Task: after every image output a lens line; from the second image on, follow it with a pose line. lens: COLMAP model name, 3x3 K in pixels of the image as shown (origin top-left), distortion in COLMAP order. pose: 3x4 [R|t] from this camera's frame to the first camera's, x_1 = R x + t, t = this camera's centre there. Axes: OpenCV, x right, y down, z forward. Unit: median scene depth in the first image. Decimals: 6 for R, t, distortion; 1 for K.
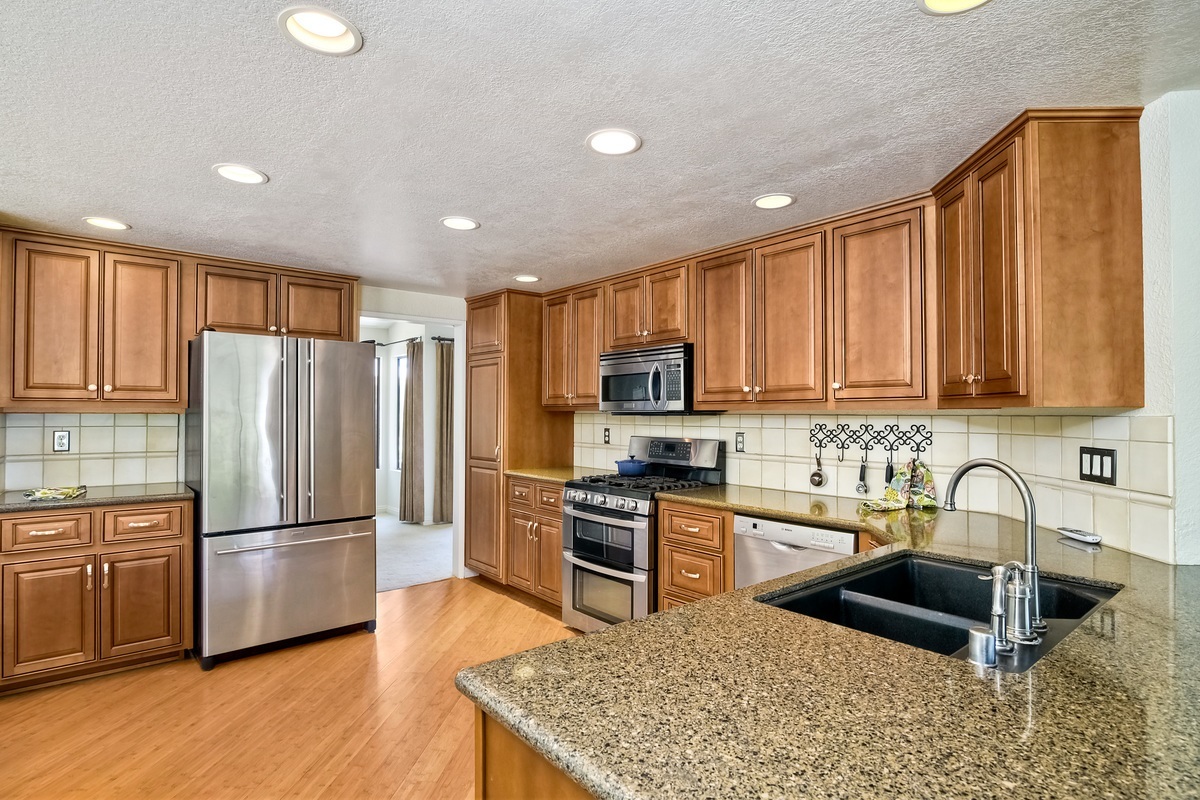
lens RADIAL K [[602.1, 0, 600.0], [0, 602.1, 400.0], [0, 0, 1]] dist [-0.017801, -0.000796]
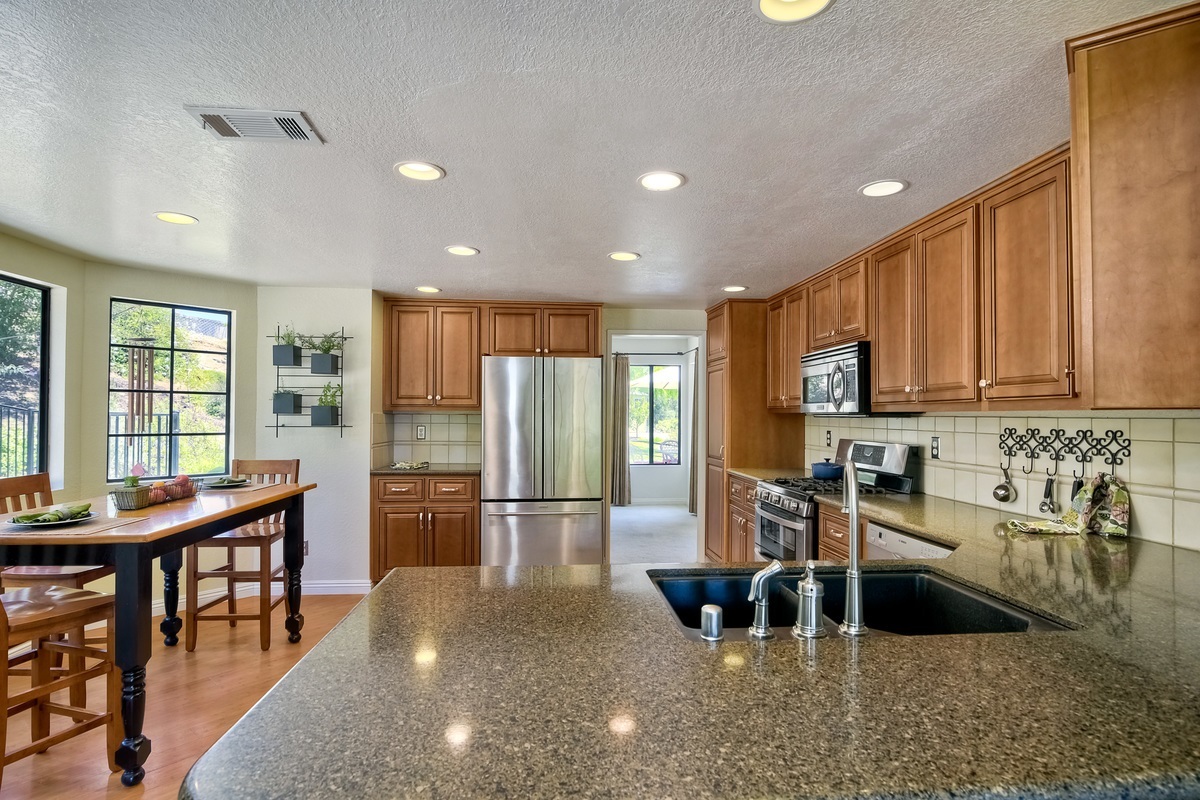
lens RADIAL K [[602.1, 0, 600.0], [0, 602.1, 400.0], [0, 0, 1]] dist [-0.017801, -0.000796]
pose [[0.823147, -0.012025, -0.567701, 0.383960], [0.009720, 0.999928, -0.007087, 0.000982], [0.567745, 0.000316, 0.823204, -0.015665]]
